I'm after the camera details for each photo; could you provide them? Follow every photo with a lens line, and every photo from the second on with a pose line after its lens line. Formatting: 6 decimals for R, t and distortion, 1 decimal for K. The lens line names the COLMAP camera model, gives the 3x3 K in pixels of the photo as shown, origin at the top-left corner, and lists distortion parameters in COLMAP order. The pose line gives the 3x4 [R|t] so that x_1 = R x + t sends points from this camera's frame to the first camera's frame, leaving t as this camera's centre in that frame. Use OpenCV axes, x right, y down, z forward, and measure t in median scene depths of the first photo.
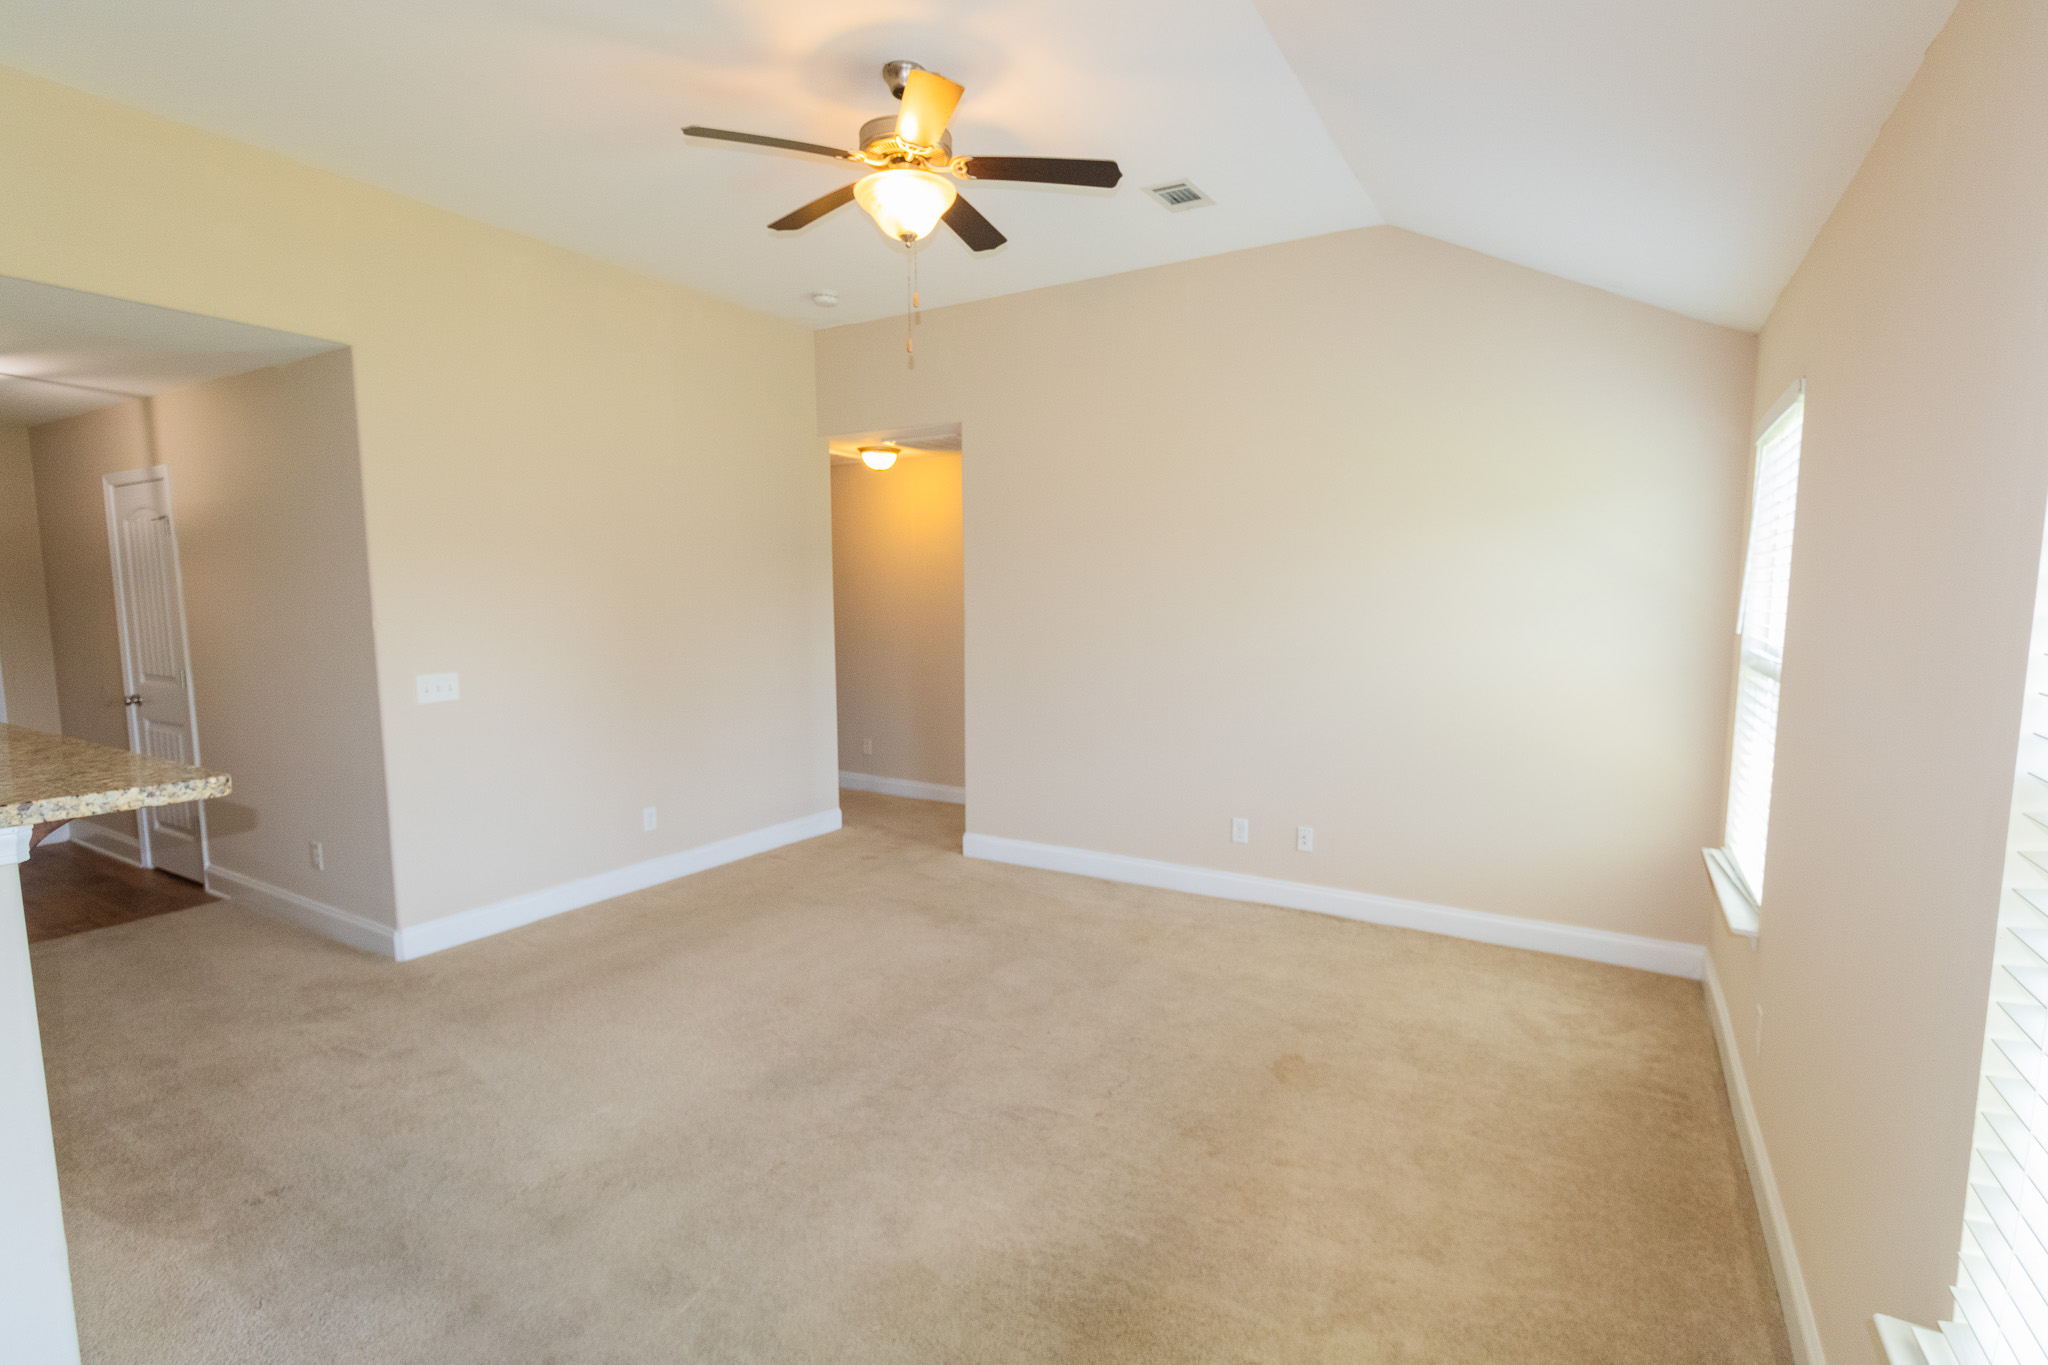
lens RADIAL K [[951.4, 0, 1036.1], [0, 951.4, 691.0], [0, 0, 1]] dist [0.001227, -0.000238]
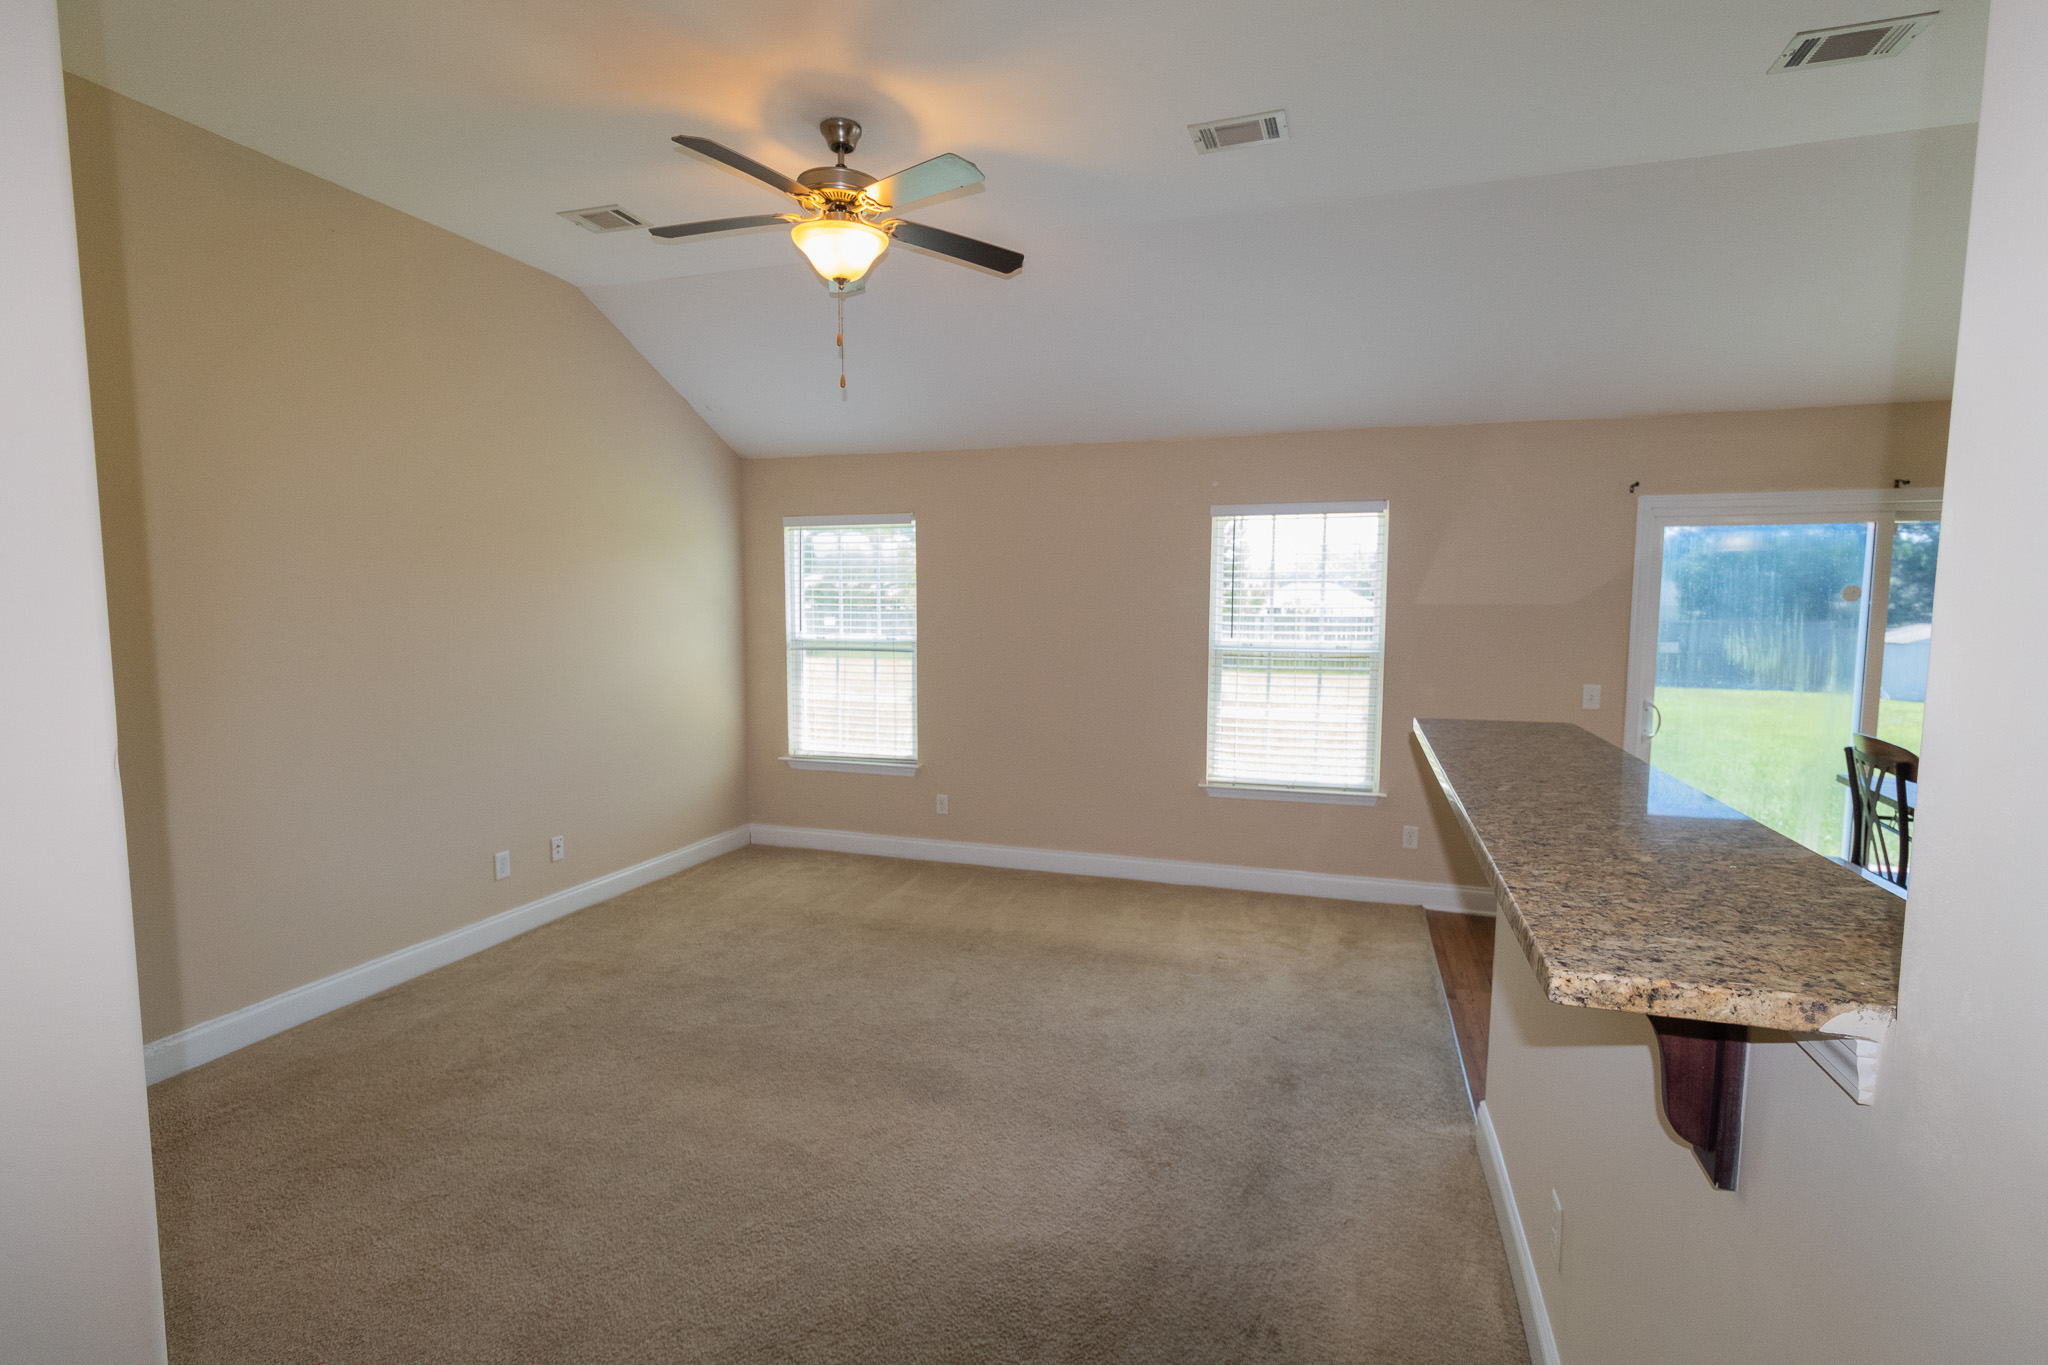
lens RADIAL K [[951.4, 0, 1036.1], [0, 951.4, 691.0], [0, 0, 1]] dist [0.001227, -0.000238]
pose [[-0.219587, -0.088610, 0.971560, -0.768350], [0.095063, 0.989184, 0.111703, -0.073677], [-0.970950, 0.116888, -0.208789, 0.652796]]
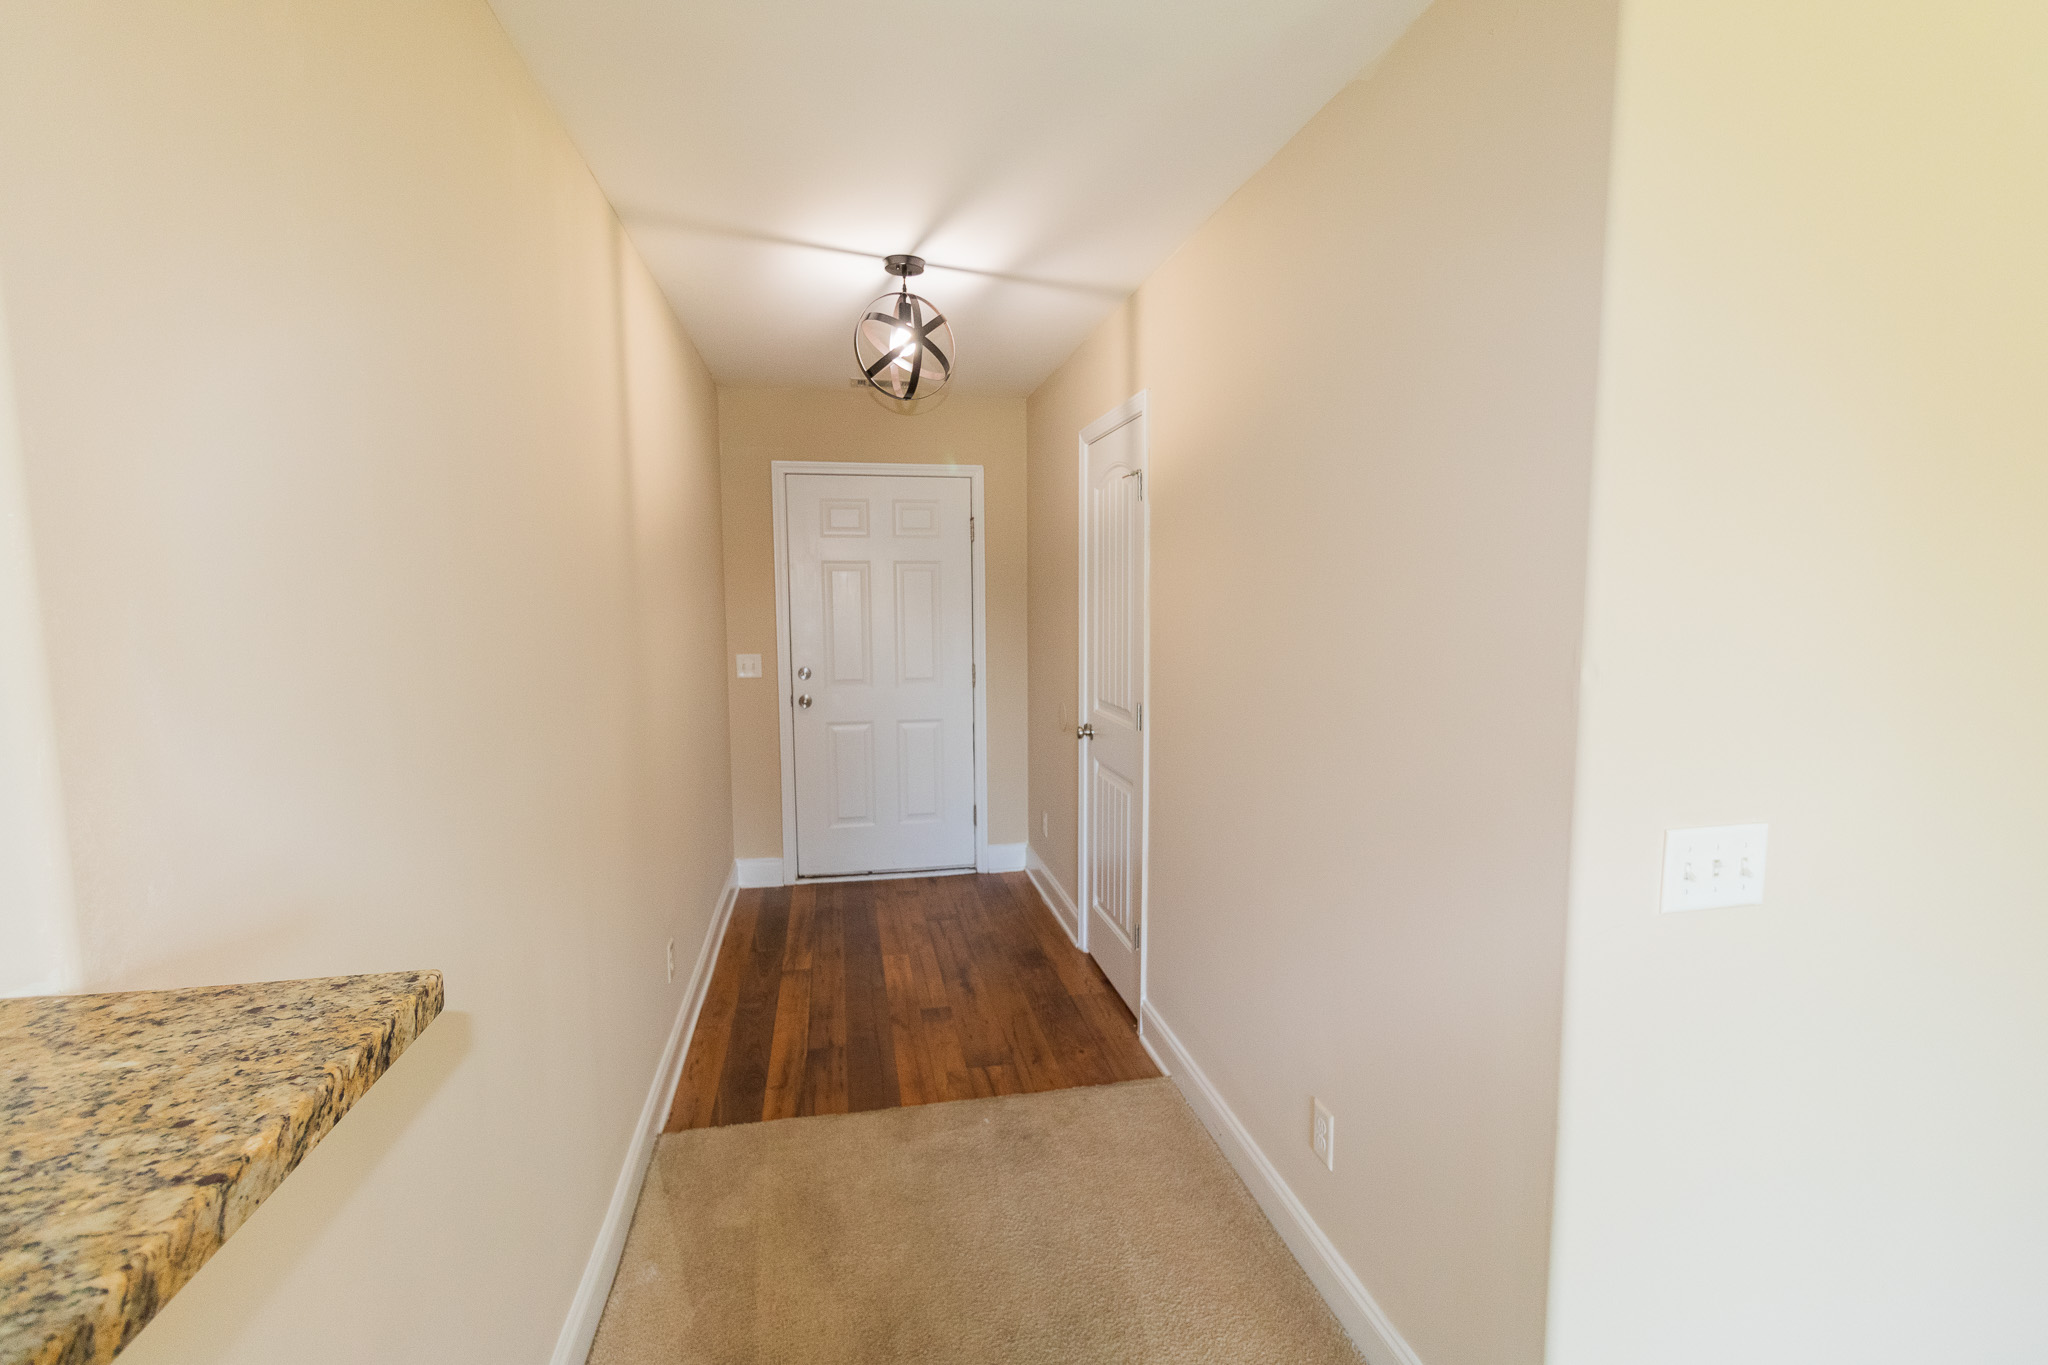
lens RADIAL K [[951.4, 0, 1036.1], [0, 951.4, 691.0], [0, 0, 1]] dist [0.001227, -0.000238]
pose [[0.674808, 0.078959, -0.733757, -0.461859], [-0.075059, 0.996447, 0.038198, -0.050790], [0.734166, 0.029299, 0.678337, 0.499430]]
